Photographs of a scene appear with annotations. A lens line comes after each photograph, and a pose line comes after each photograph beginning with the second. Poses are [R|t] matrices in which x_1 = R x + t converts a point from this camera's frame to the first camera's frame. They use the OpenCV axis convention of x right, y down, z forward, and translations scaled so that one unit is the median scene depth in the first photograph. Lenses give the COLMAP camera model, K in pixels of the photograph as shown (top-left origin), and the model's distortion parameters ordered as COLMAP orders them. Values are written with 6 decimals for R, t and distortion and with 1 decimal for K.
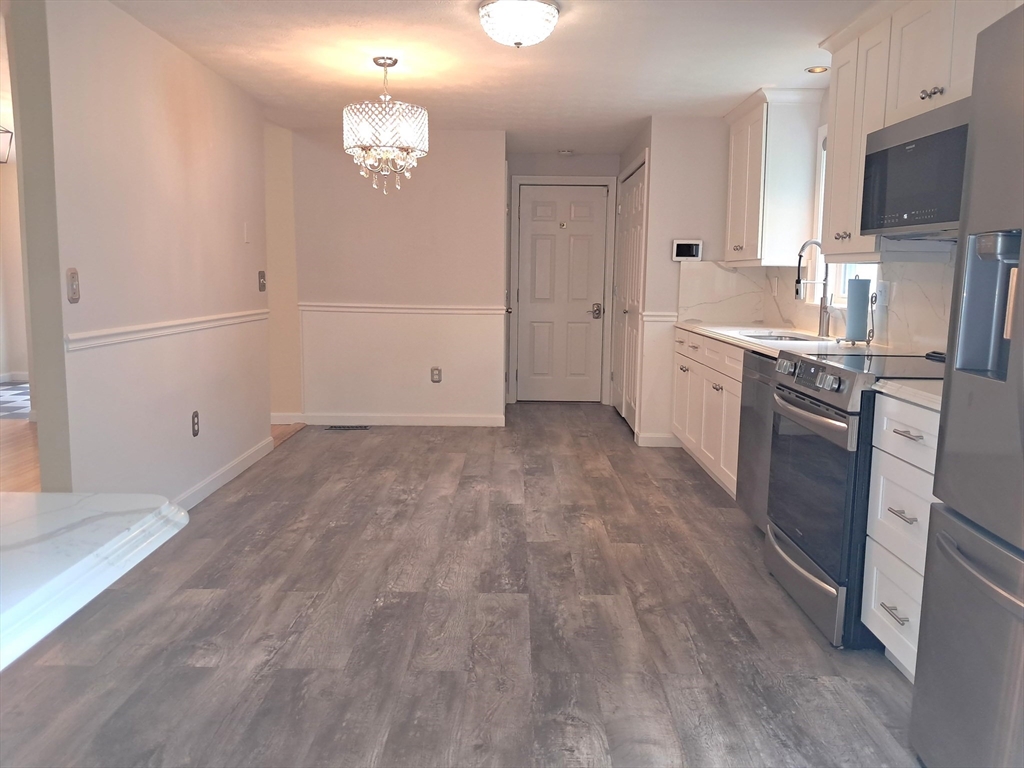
lens RADIAL K [[812.5, 0, 512.0], [0, 812.5, 384.0], [0, 0, 1]] dist [0.214498, -0.507754]
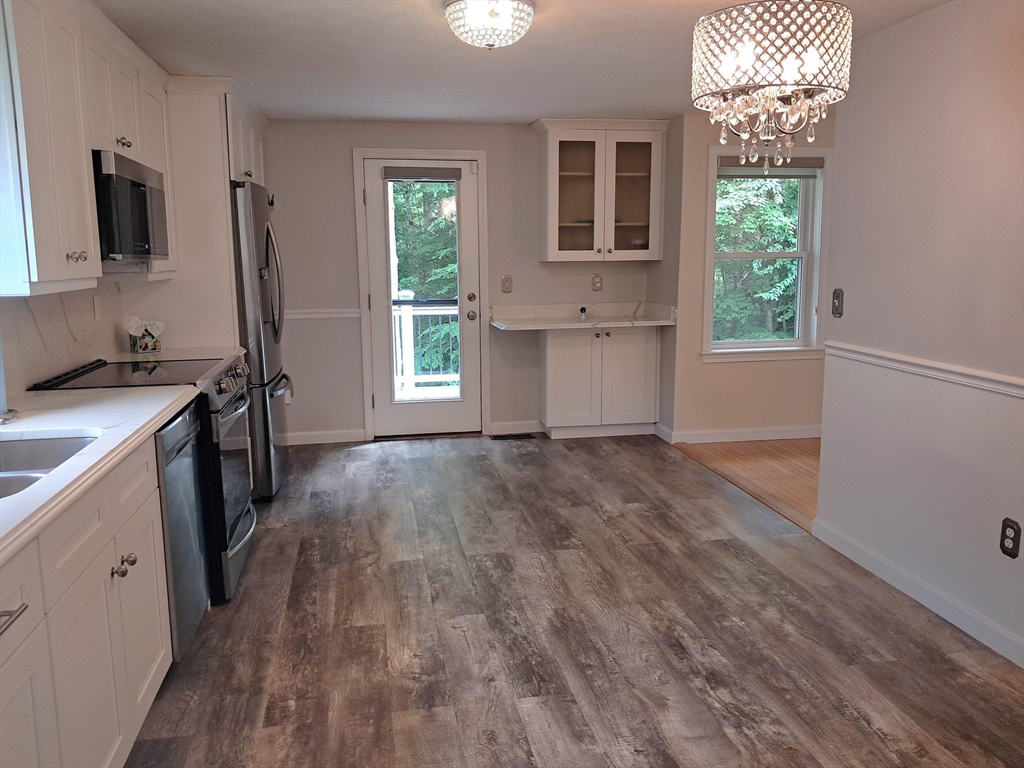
lens RADIAL K [[820.3, 0, 512.0], [0, 820.3, 384.0], [0, 0, 1]] dist [0.008269, -0.002837]
pose [[-0.982784, 0.025054, -0.183049, 0.132458], [-0.029100, 0.957406, 0.287275, -0.267122], [0.182450, 0.287657, -0.940195, 1.645684]]
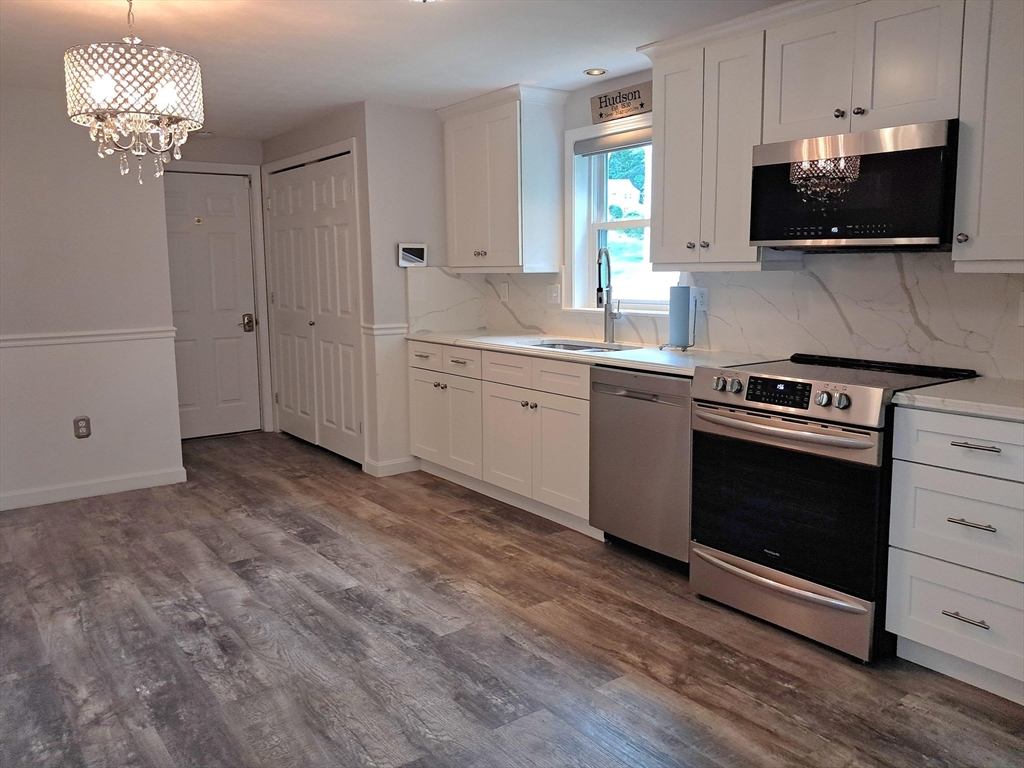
lens RADIAL K [[820.3, 0, 512.0], [0, 820.3, 384.0], [0, 0, 1]] dist [0.008269, -0.002837]
pose [[0.807160, -0.108233, 0.580326, -0.337274], [0.101428, 0.993857, 0.044284, -0.071109], [-0.581554, 0.023117, 0.813179, 0.298023]]
